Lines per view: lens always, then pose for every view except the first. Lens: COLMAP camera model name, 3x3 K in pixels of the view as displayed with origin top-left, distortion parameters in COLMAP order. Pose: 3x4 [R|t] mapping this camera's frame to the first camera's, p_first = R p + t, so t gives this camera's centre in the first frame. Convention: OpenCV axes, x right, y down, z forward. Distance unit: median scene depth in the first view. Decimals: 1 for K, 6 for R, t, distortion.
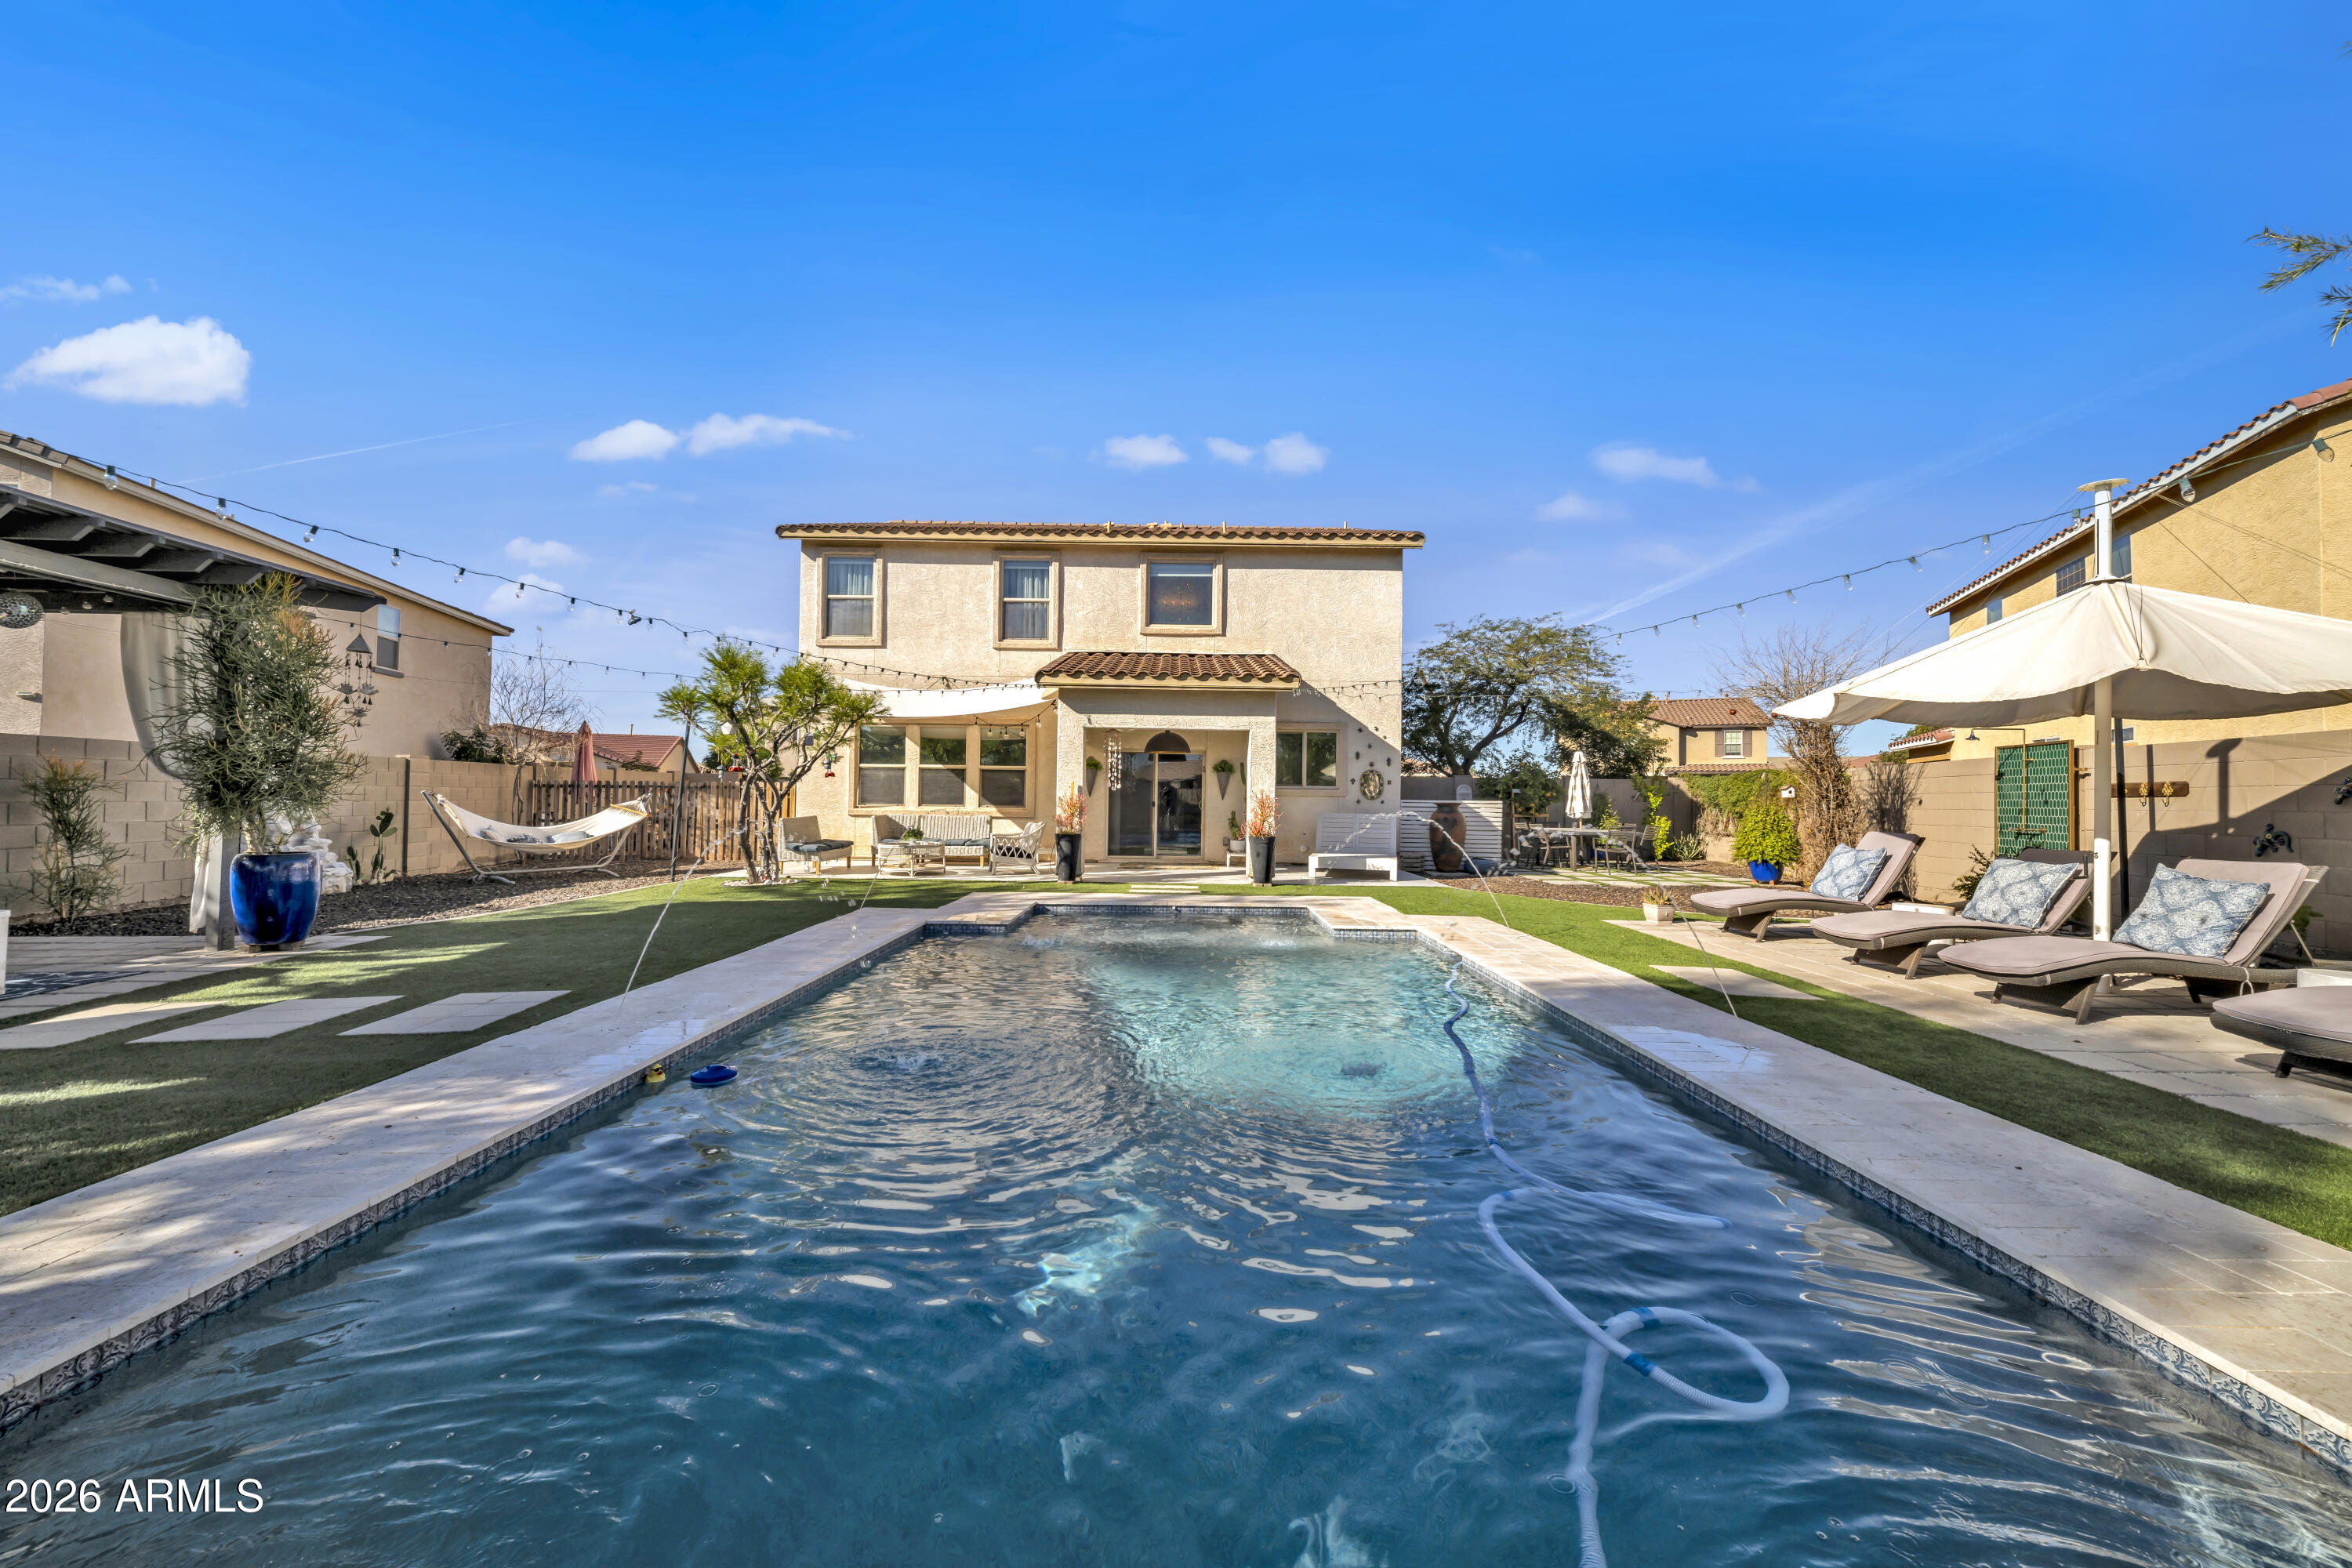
lens RADIAL K [[790.2, 0, 1176.0], [0, 790.2, 784.0], [0, 0, 1]] dist [-0.017605, -0.000009]
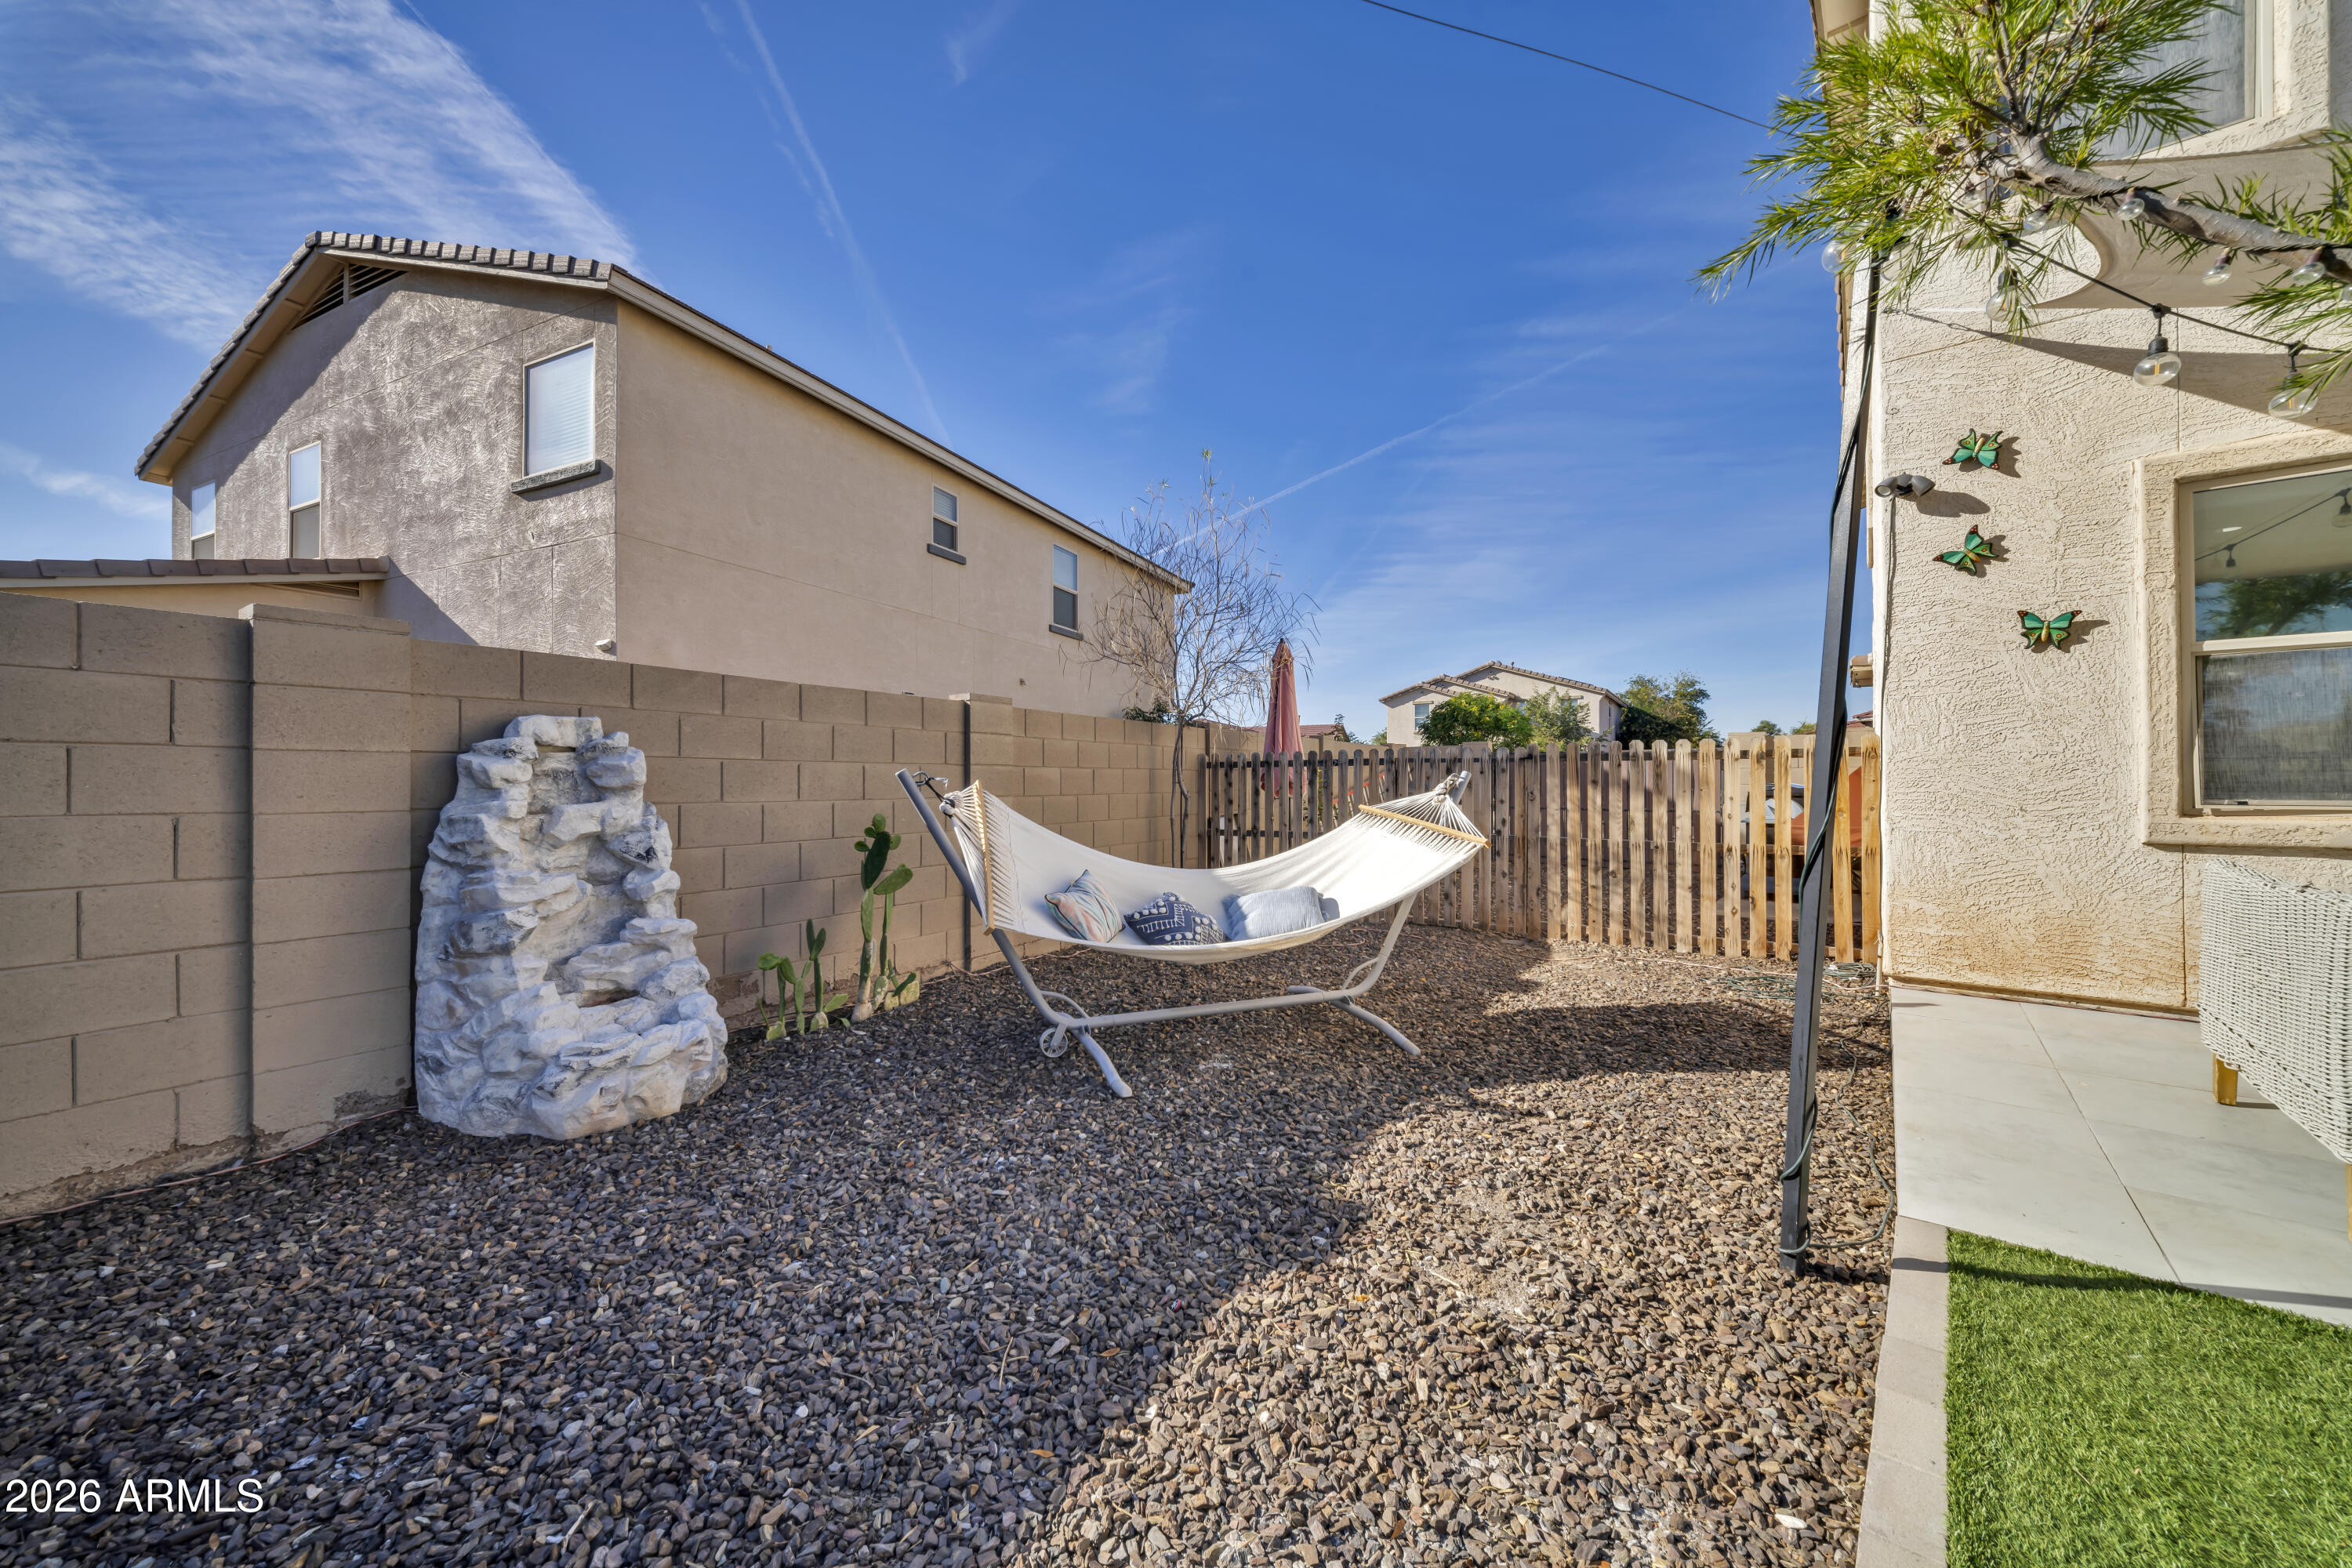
lens RADIAL K [[860.3, 0, 1176.0], [0, 860.3, 784.0], [0, 0, 1]] dist [-0.000125, -0.000160]
pose [[0.732820, -0.015106, -0.680255, -0.574880], [0.026145, 0.999640, 0.005967, 0.013749], [0.679921, -0.022157, 0.732951, 0.727101]]
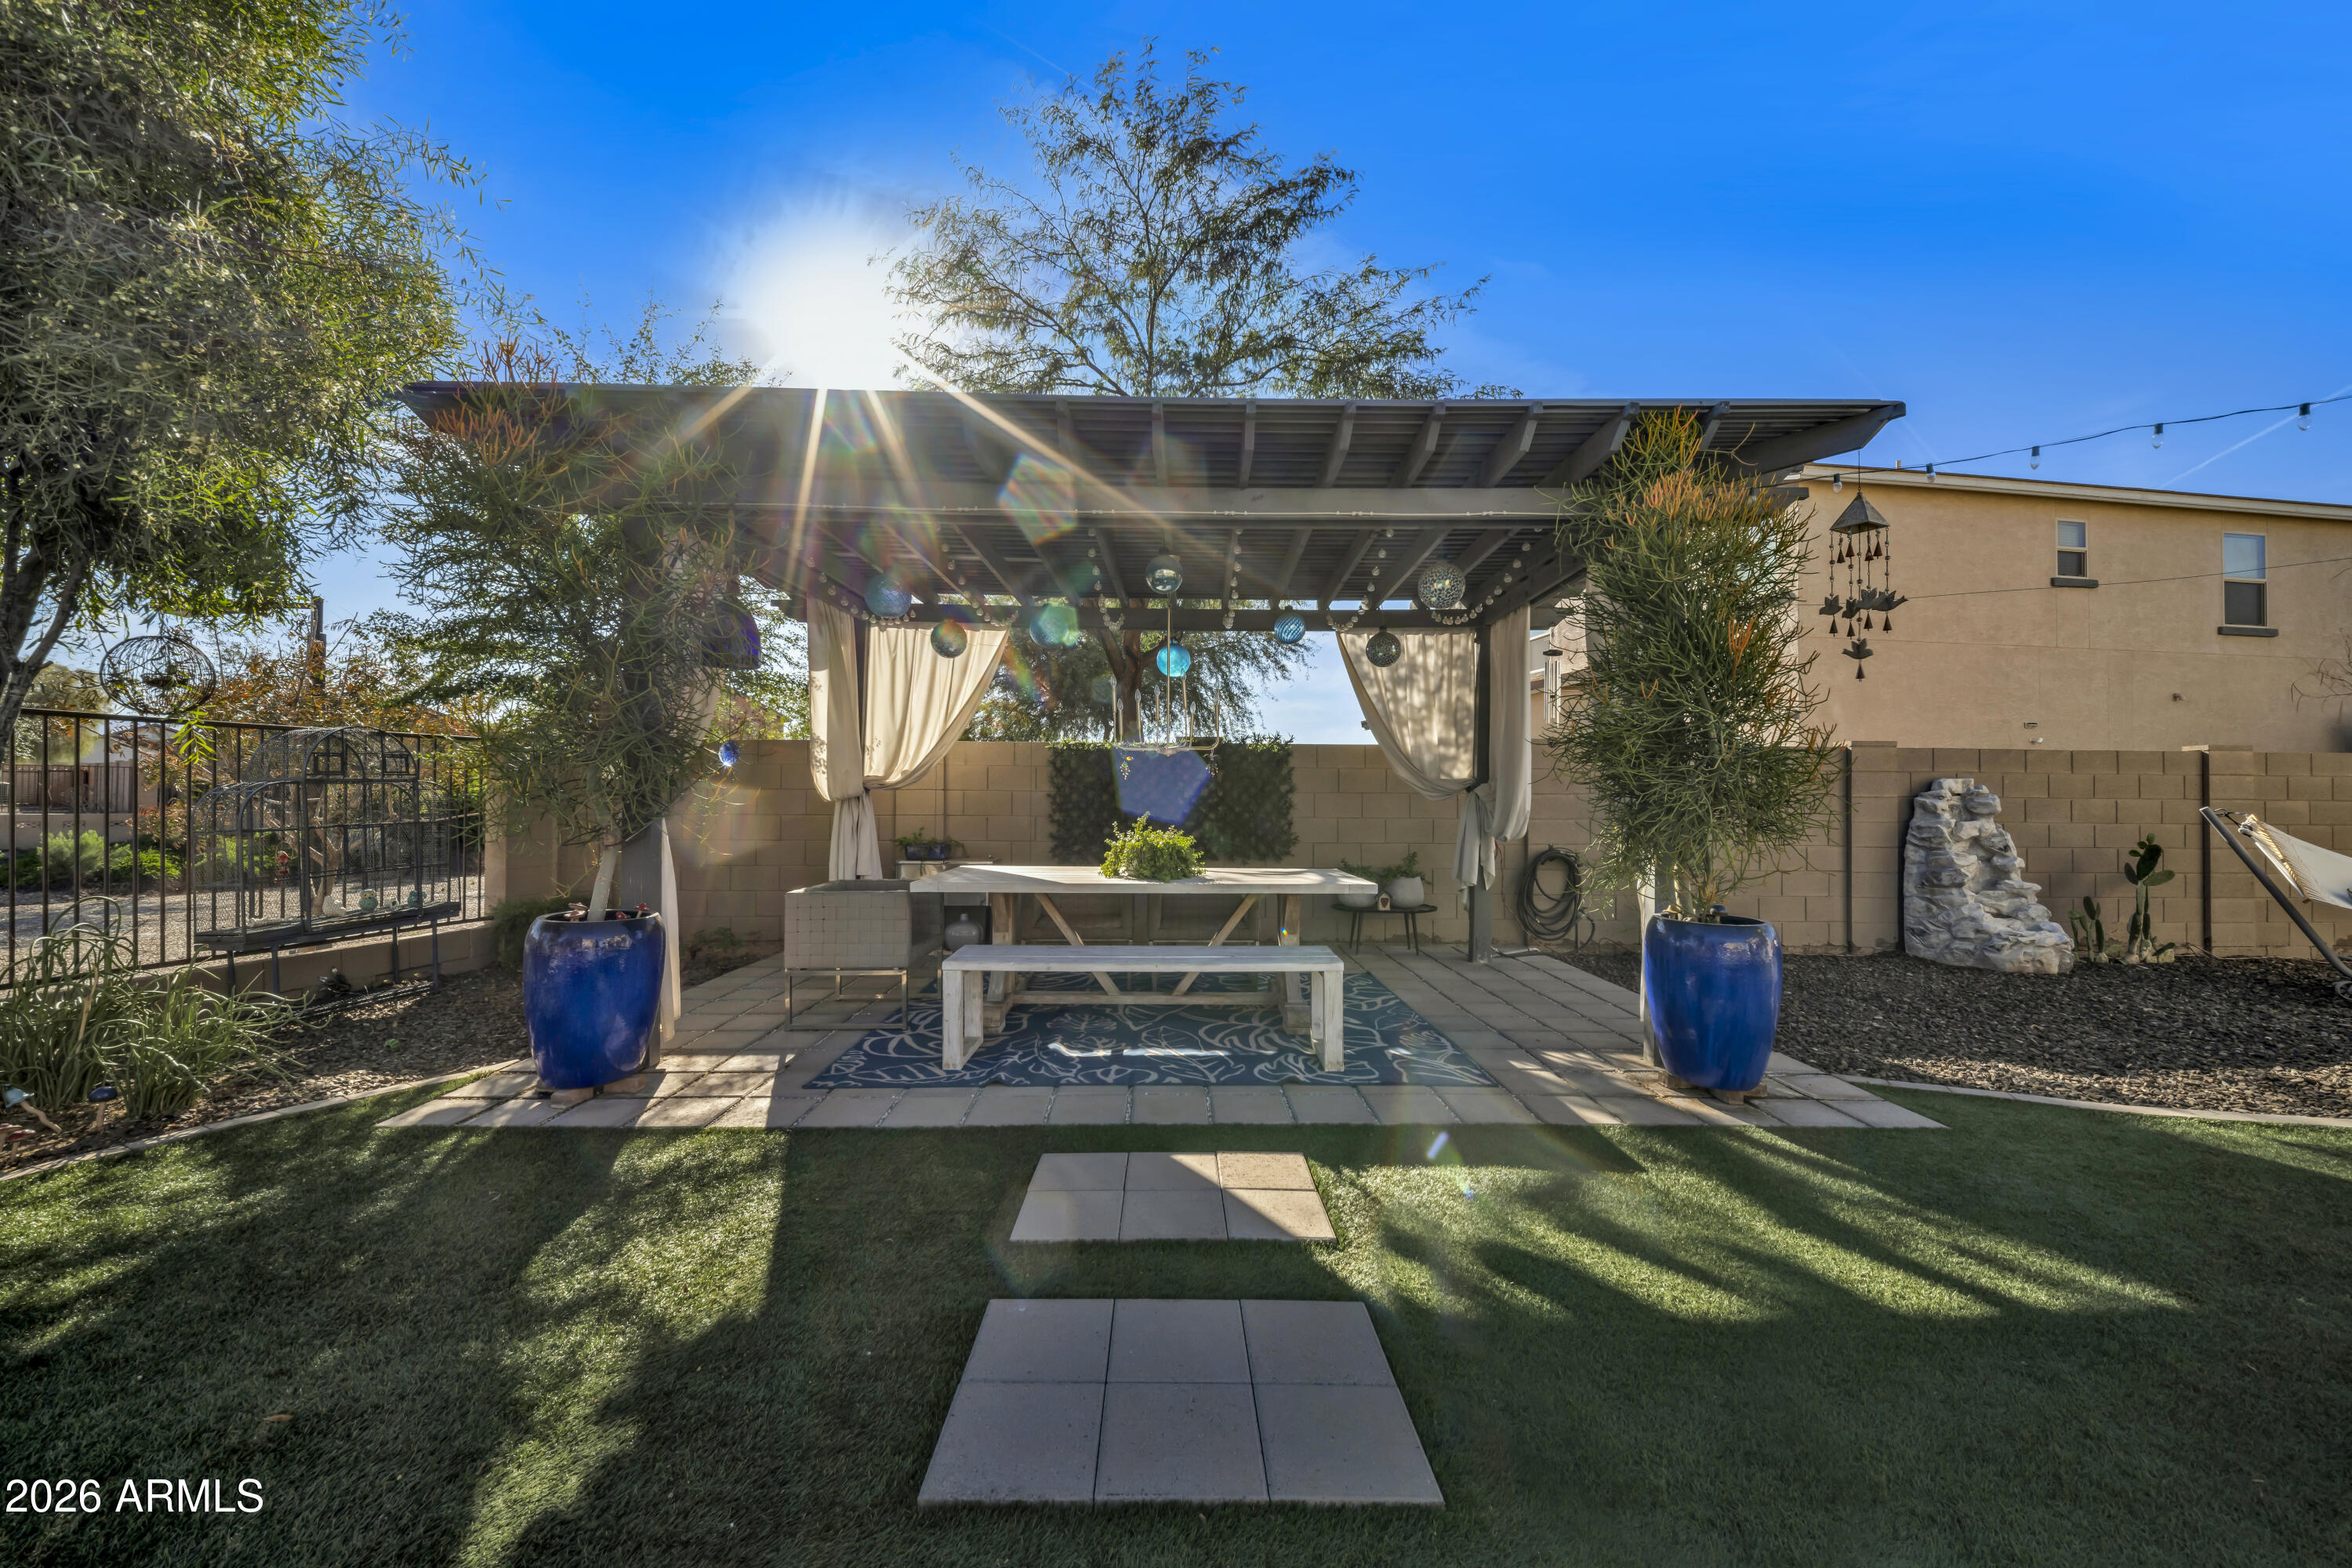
lens RADIAL K [[860.3, 0, 1176.0], [0, 860.3, 784.0], [0, 0, 1]] dist [-0.000125, -0.000160]
pose [[-0.161260, -0.028107, -0.986512, -0.232608], [0.008177, 0.999522, -0.029814, 0.003948], [0.986878, -0.012875, -0.160953, 0.345845]]
